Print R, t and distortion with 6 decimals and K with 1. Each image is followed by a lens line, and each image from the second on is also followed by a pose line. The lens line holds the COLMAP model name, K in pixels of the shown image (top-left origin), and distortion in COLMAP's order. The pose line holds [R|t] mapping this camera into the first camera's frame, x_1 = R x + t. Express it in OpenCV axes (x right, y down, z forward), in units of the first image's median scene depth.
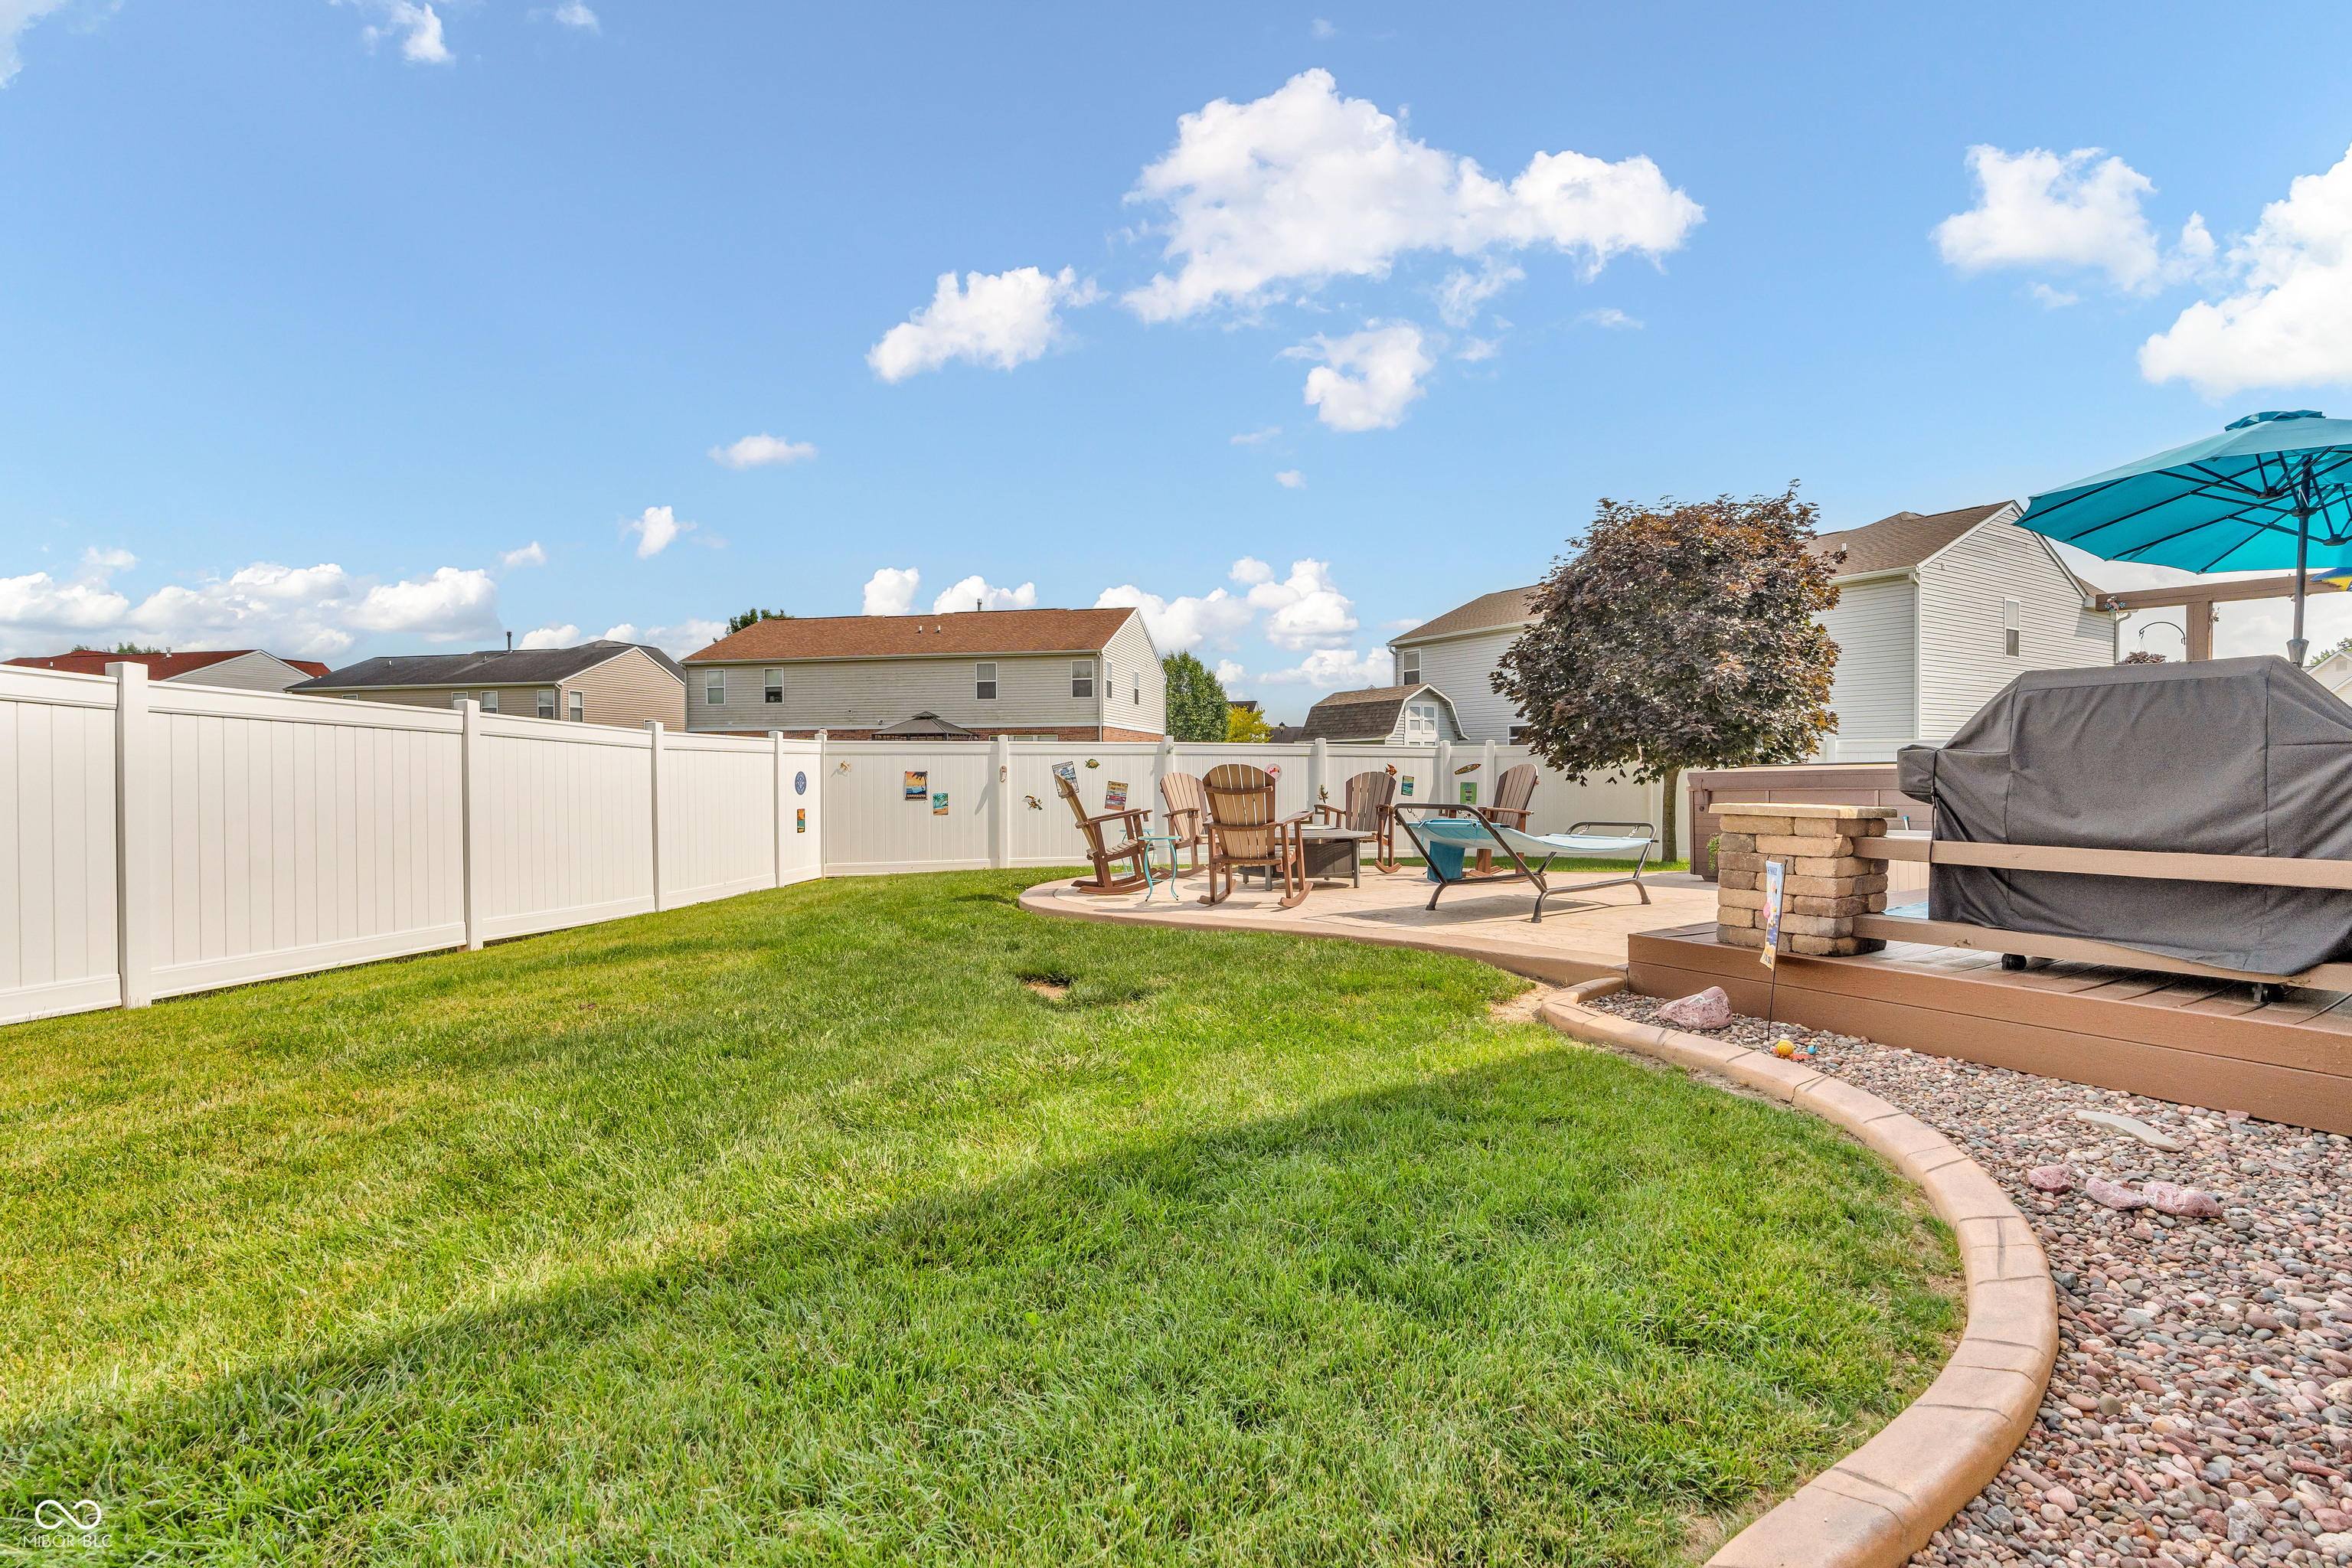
lens RADIAL K [[1090.5, 0, 1152.5], [0, 1090.5, 785.3], [0, 0, 1]] dist [-0.000420, 0.000070]
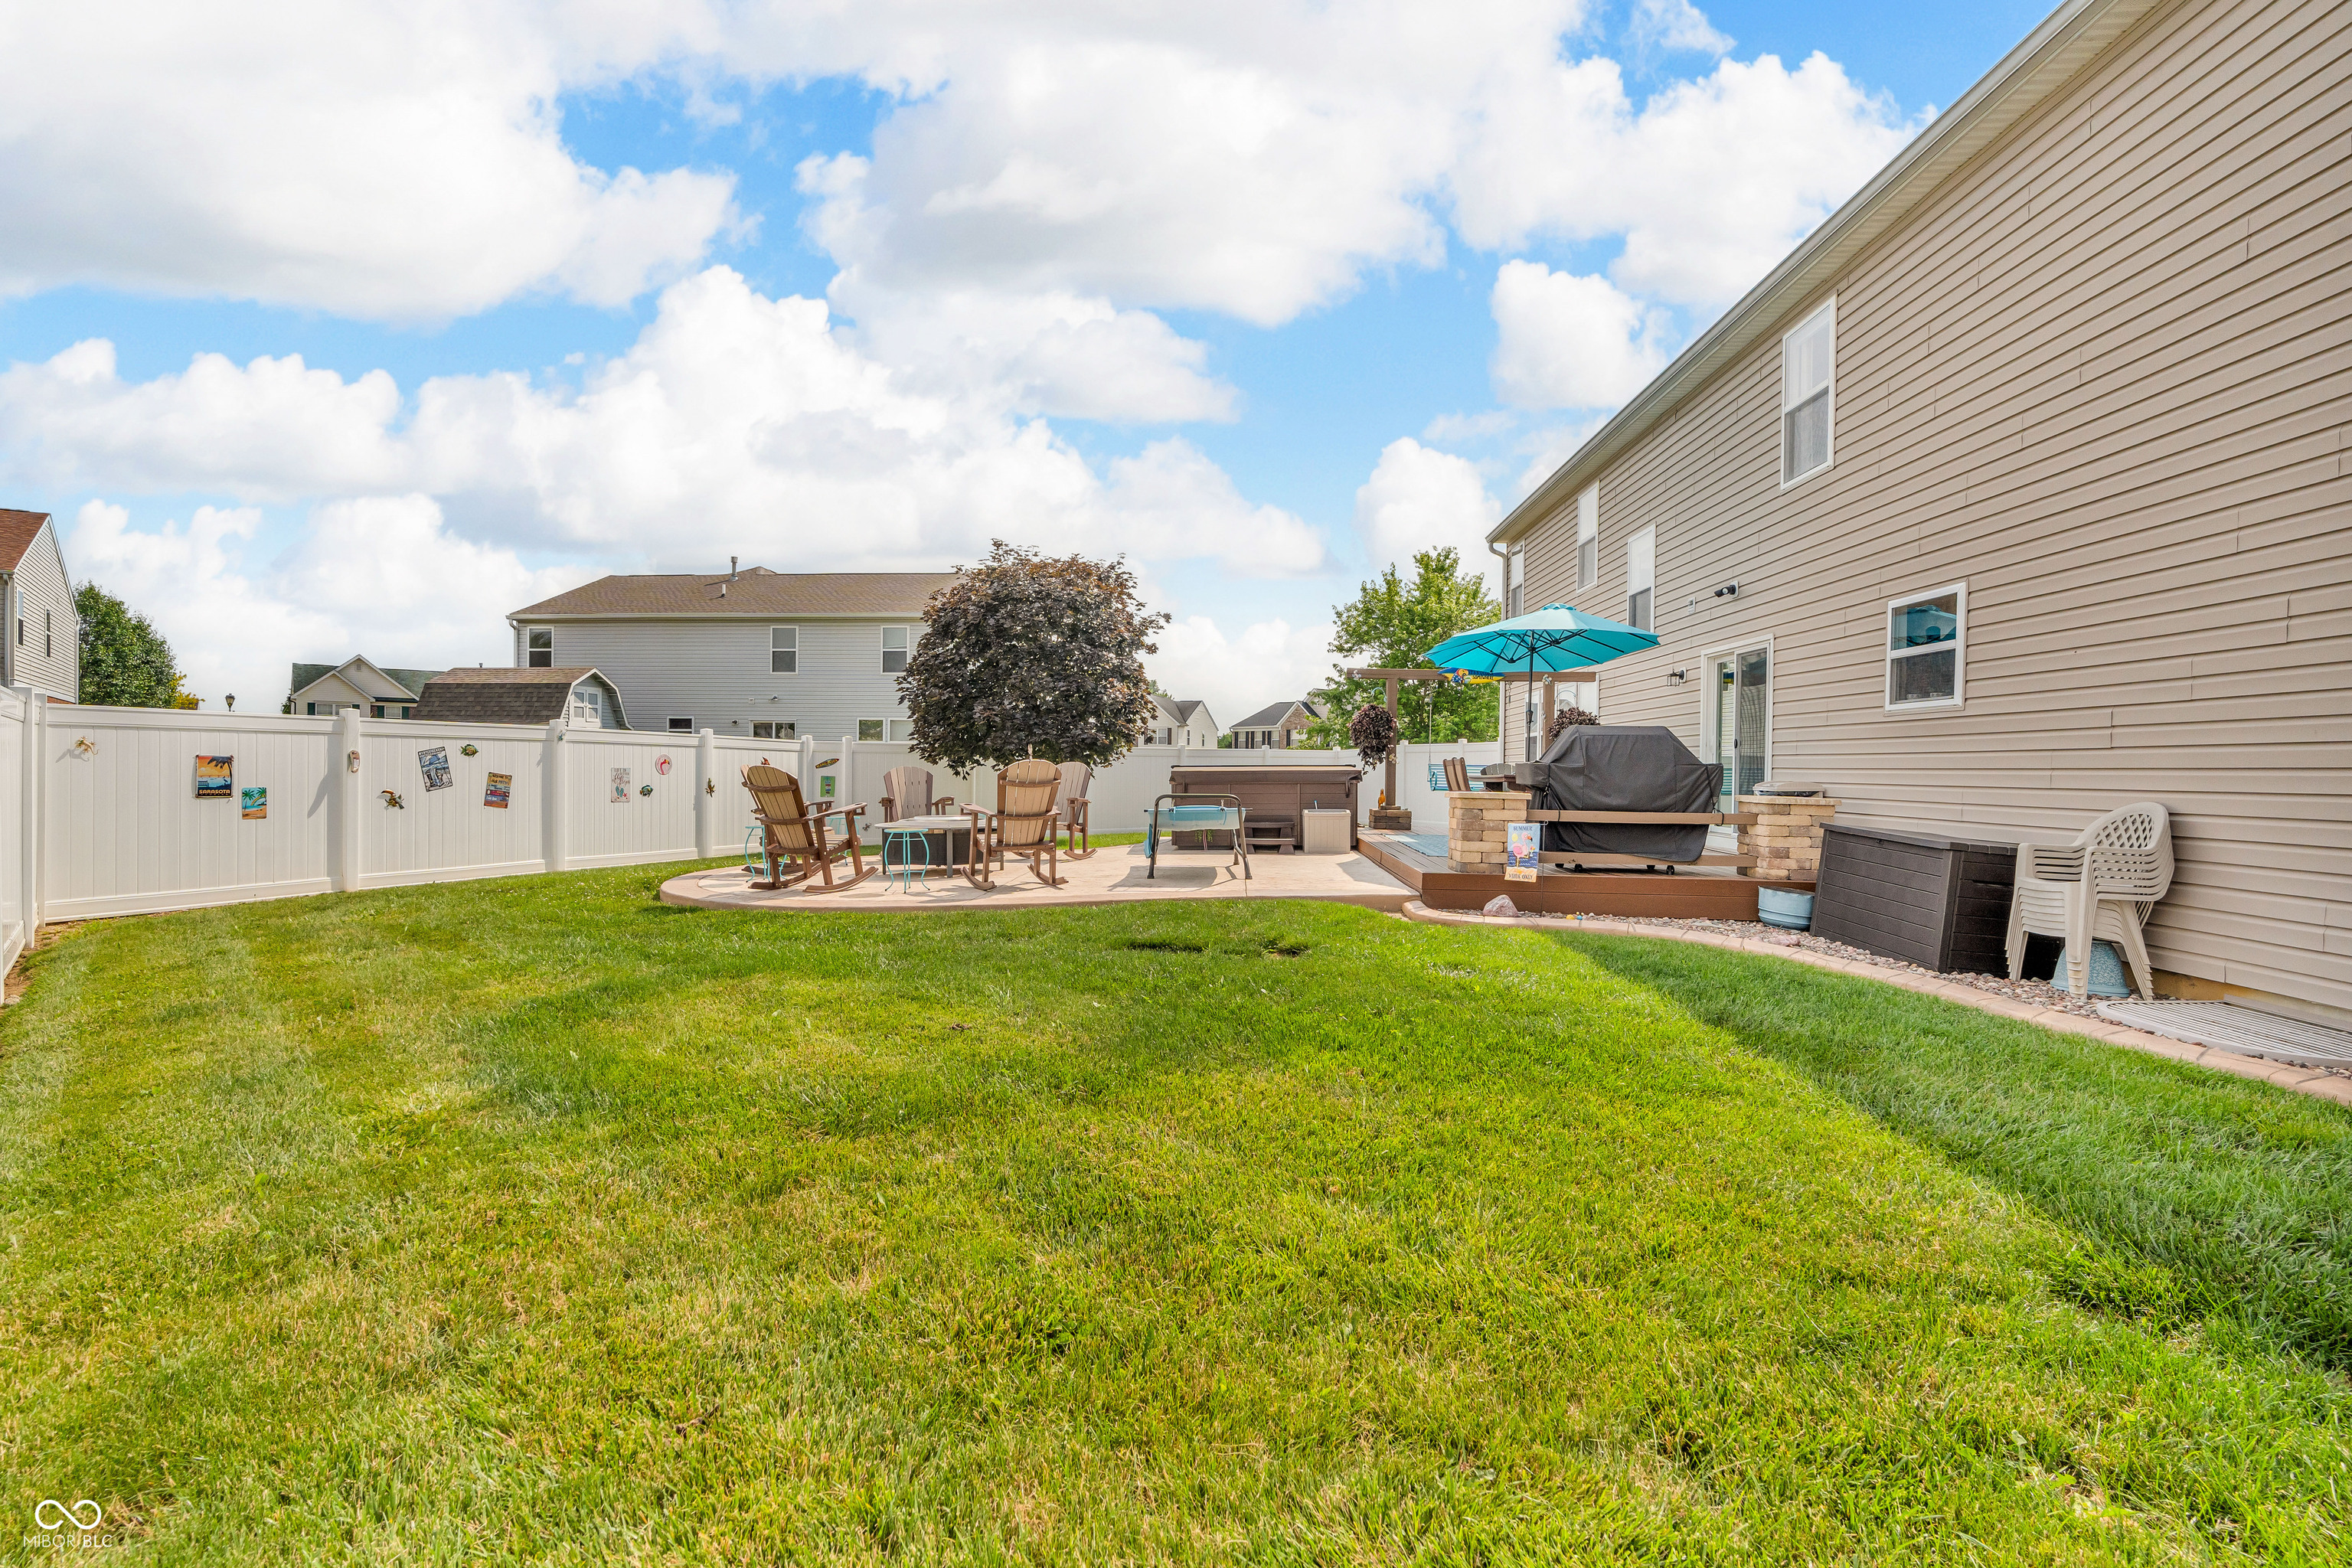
lens RADIAL K [[1090.5, 0, 1152.5], [0, 1090.5, 785.3], [0, 0, 1]] dist [-0.000420, 0.000070]
pose [[0.618717, -0.001380, 0.785613, -0.381829], [-0.003635, 0.999983, 0.004619, 0.000343], [-0.785606, -0.005714, 0.618701, 0.113622]]
